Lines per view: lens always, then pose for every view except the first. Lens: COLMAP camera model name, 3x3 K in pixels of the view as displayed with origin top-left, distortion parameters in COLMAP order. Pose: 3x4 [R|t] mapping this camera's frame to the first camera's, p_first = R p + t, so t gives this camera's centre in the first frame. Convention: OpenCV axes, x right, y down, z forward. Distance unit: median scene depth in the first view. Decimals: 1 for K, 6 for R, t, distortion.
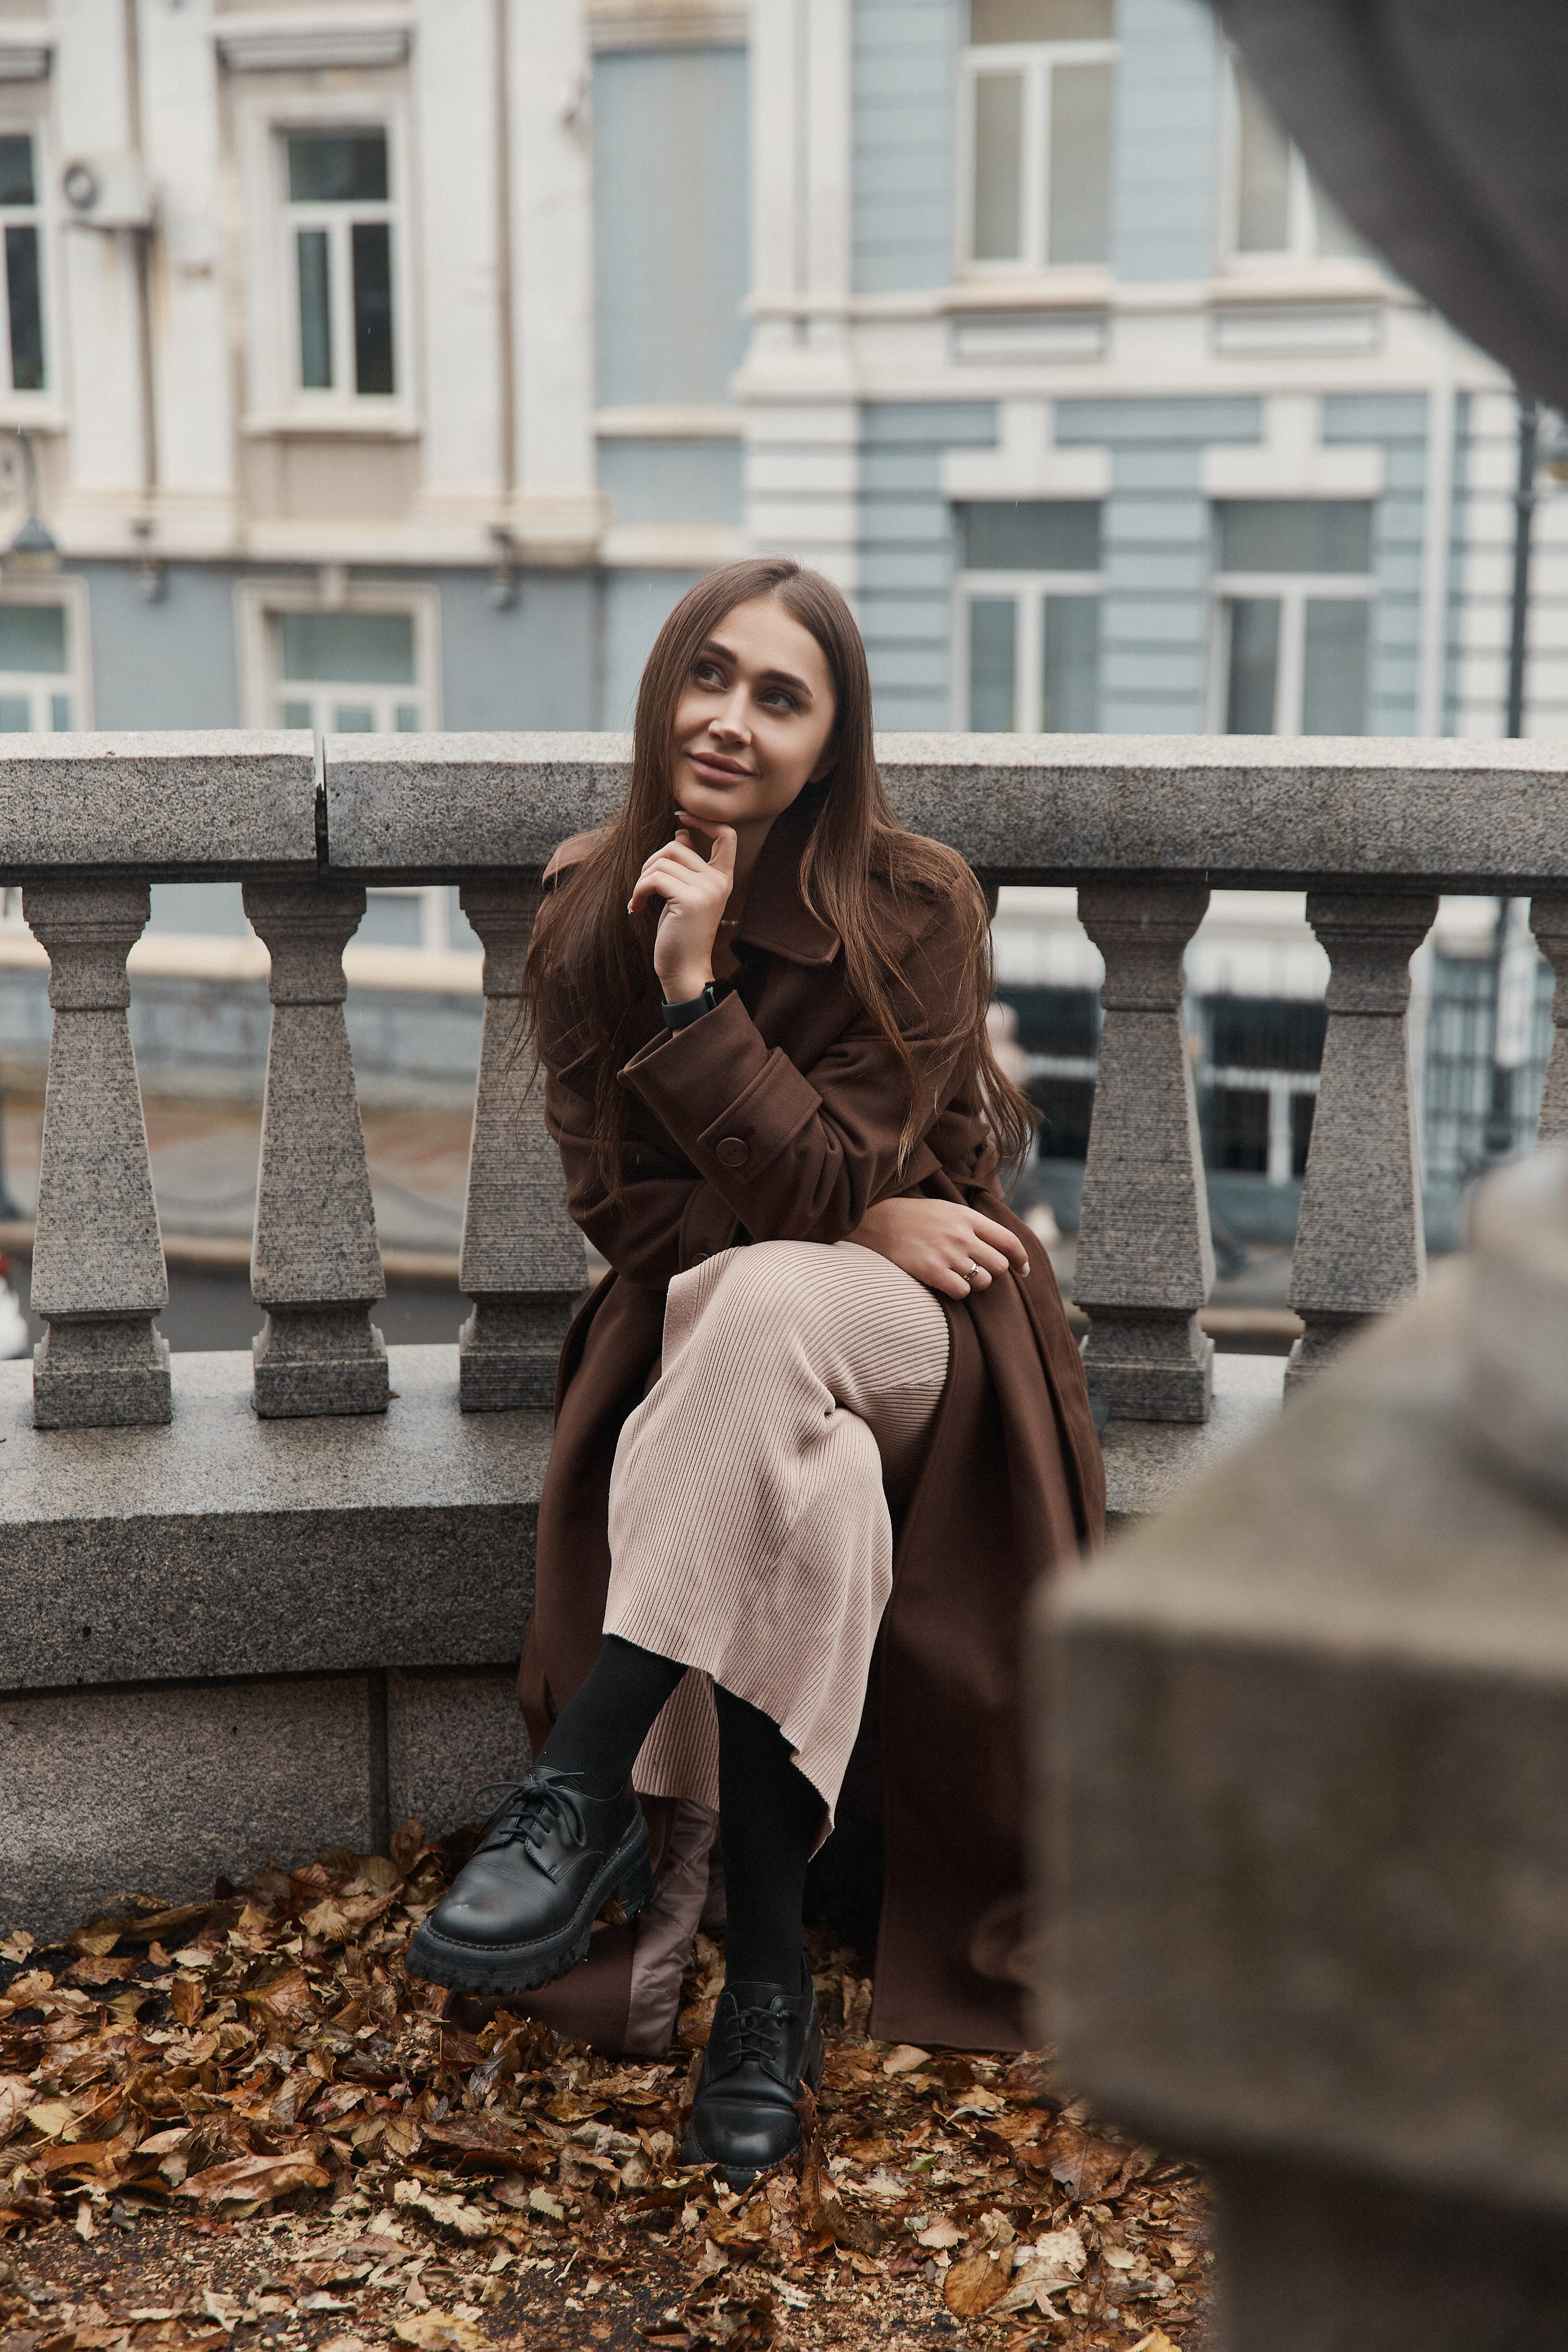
lens RADIAL K [[3850.6, 0, 784.7], [0, 3850.6, 1176.1], [0, 0, 1]] dist [0.060428, 0.000000]
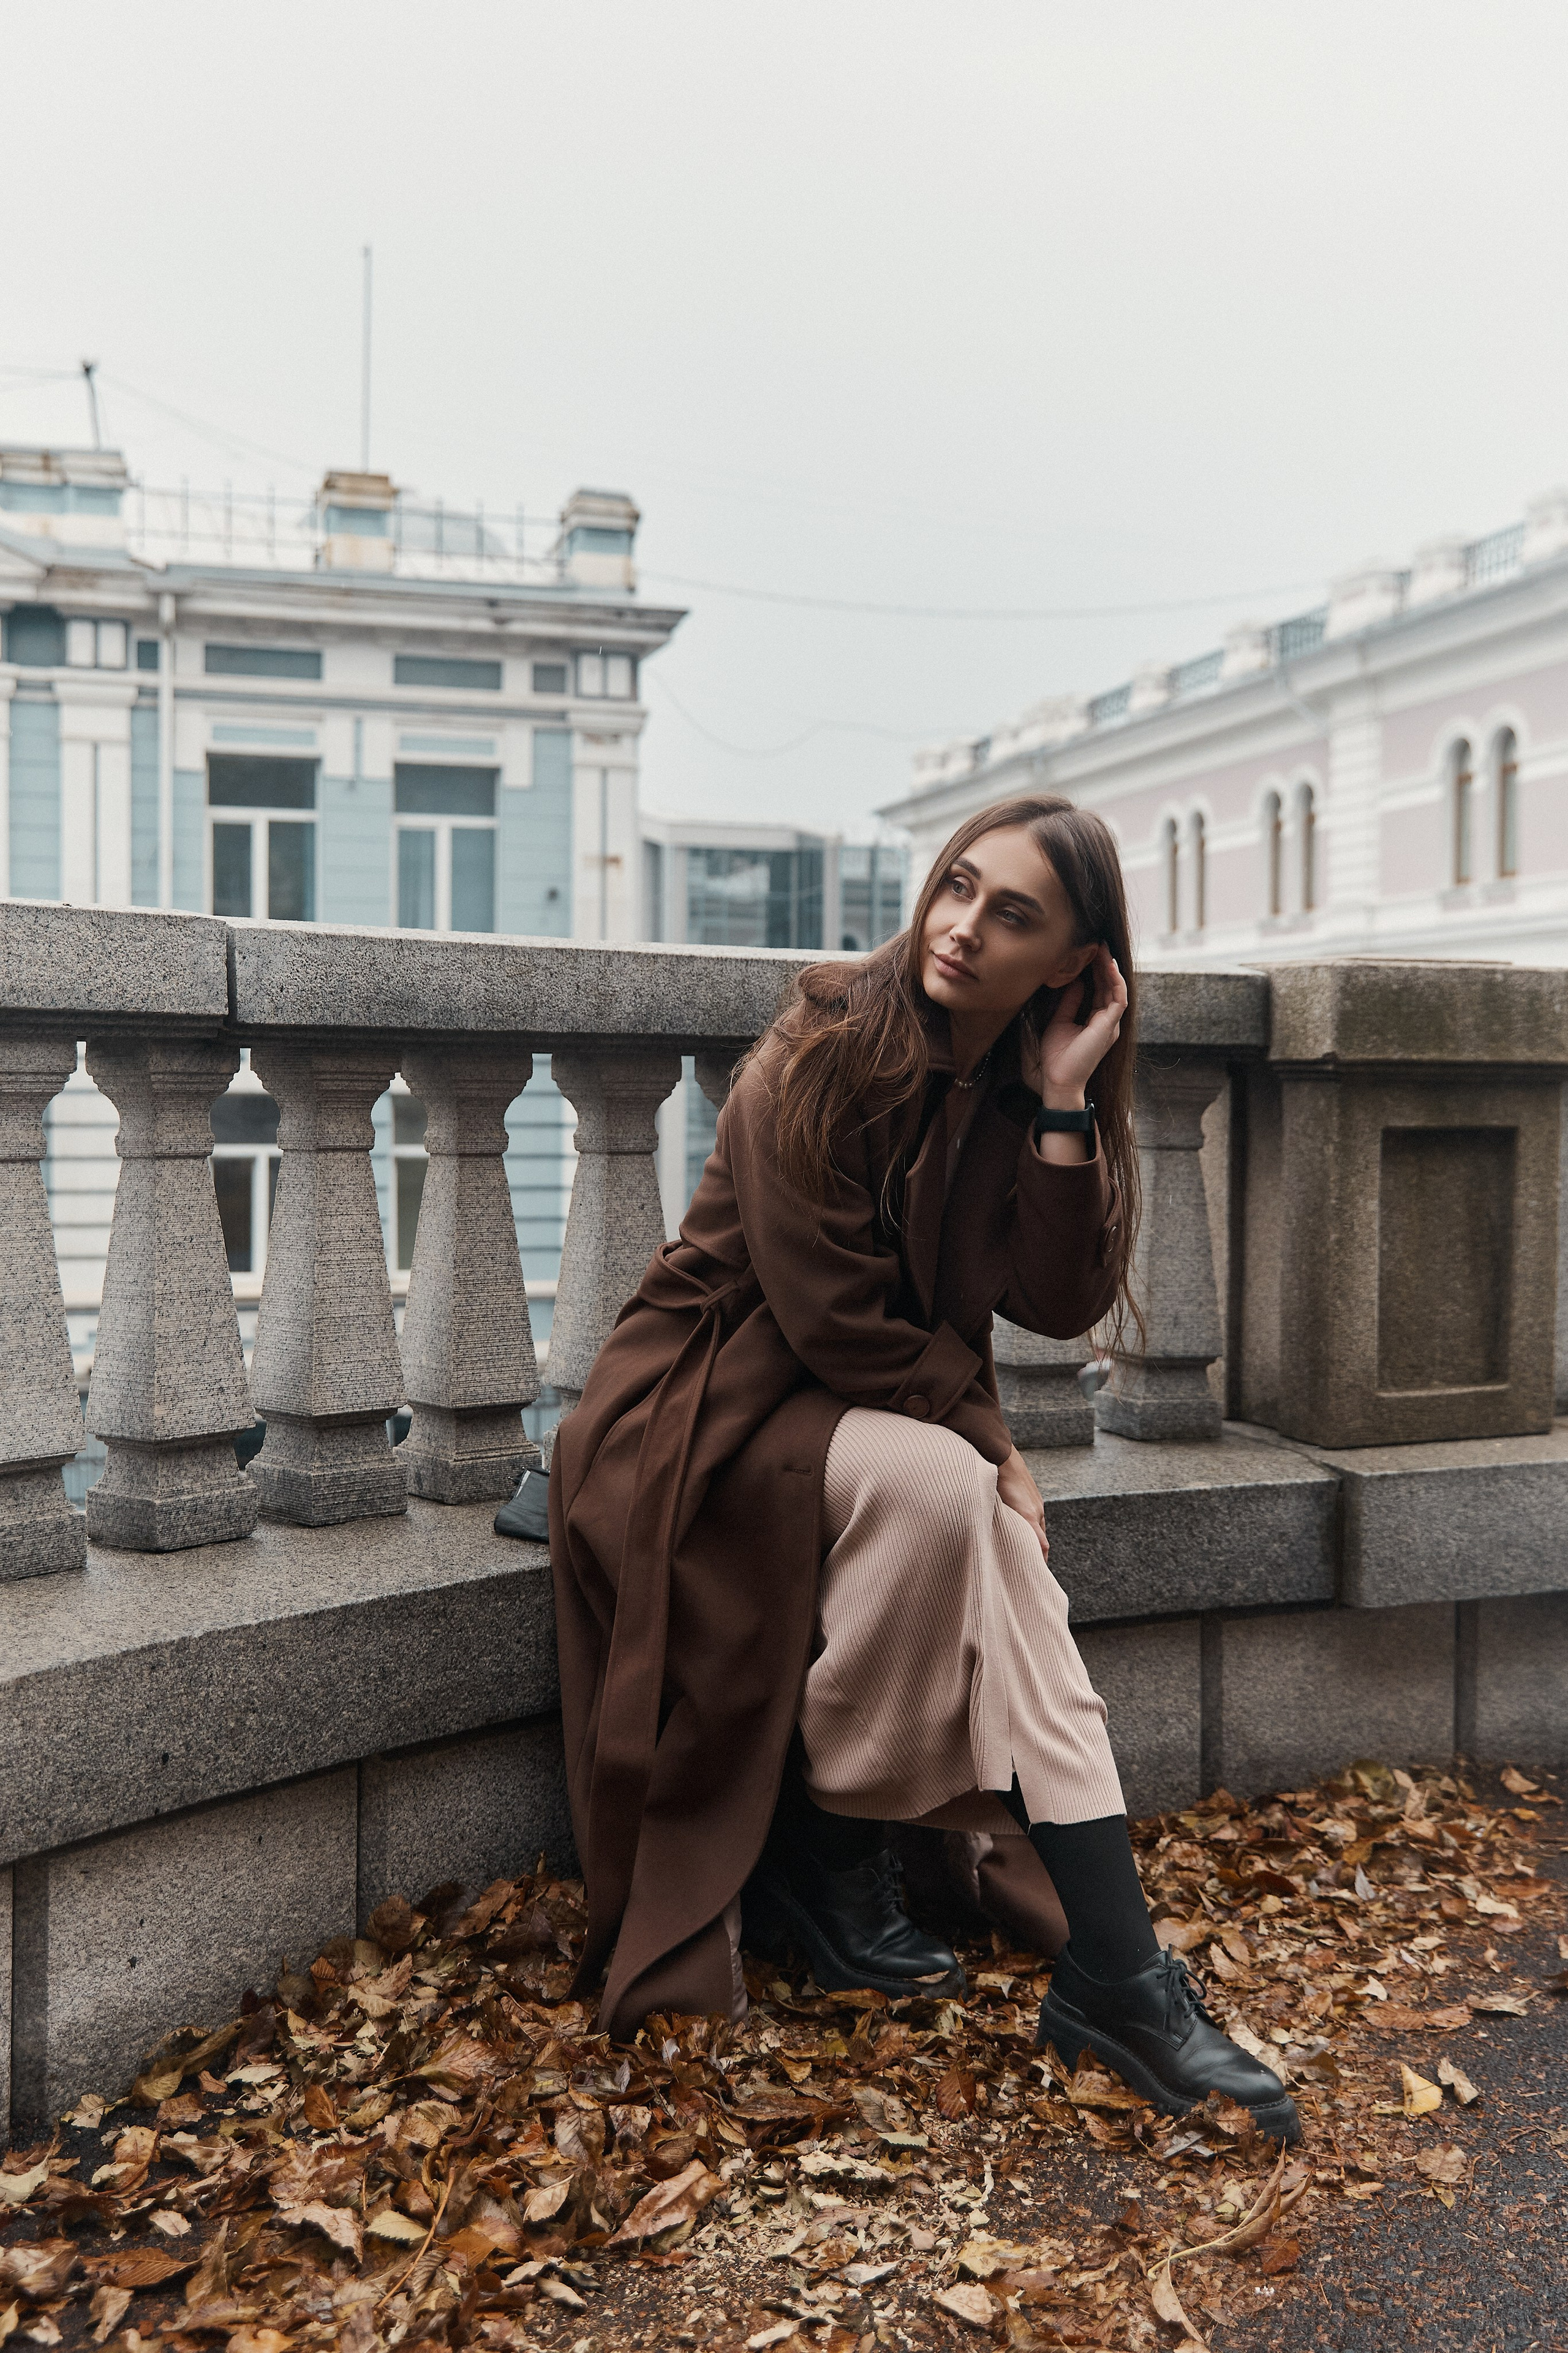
lens RADIAL K [[2414.6, 0, 785.3], [0, 2414.6, 1174.6], [0, 0, 1]] dist [-0.011757, 0.000000]
pose [[0.734513, -0.016182, 0.678401, -0.470793], [0.121624, 0.986667, -0.108148, 0.055097], [-0.667606, 0.161946, 0.726688, 0.410298]]
